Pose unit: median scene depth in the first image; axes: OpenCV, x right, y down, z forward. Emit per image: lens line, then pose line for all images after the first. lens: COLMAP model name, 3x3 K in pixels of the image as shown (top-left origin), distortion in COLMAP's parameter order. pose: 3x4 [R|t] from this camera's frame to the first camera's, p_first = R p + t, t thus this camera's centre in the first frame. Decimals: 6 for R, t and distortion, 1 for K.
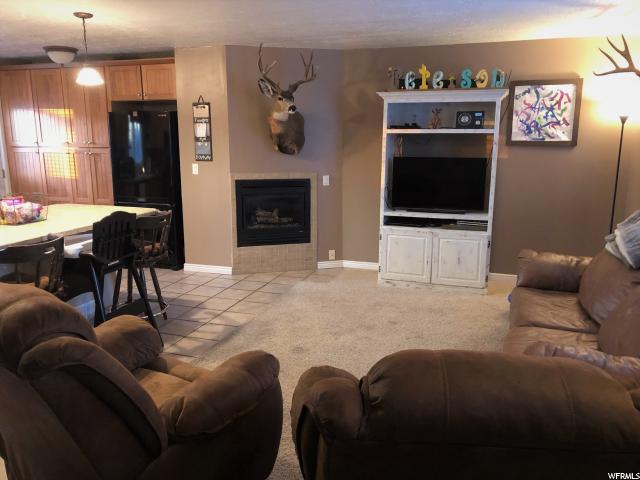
lens RADIAL K [[521.2, 0, 319.6], [0, 521.2, 238.5], [0, 0, 1]] dist [0.045454, -0.049292]
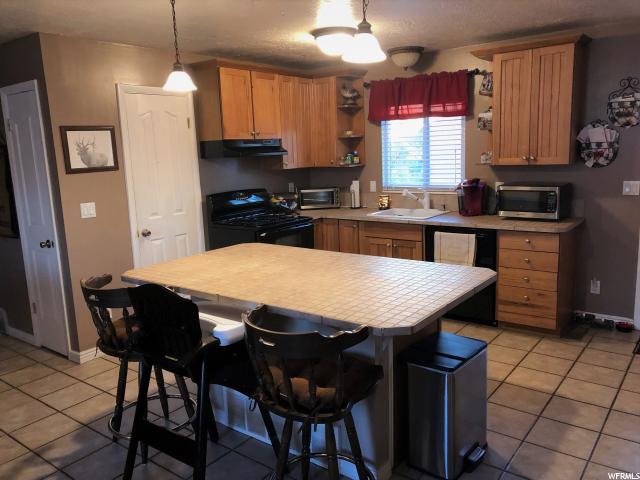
lens RADIAL K [[521.2, 0, 319.6], [0, 521.2, 238.5], [0, 0, 1]] dist [0.045454, -0.049292]
pose [[-0.309462, 0.176665, -0.934357, 0.074526], [-0.150911, 0.961013, 0.231687, -0.171620], [0.938861, 0.212703, -0.270736, 0.821753]]
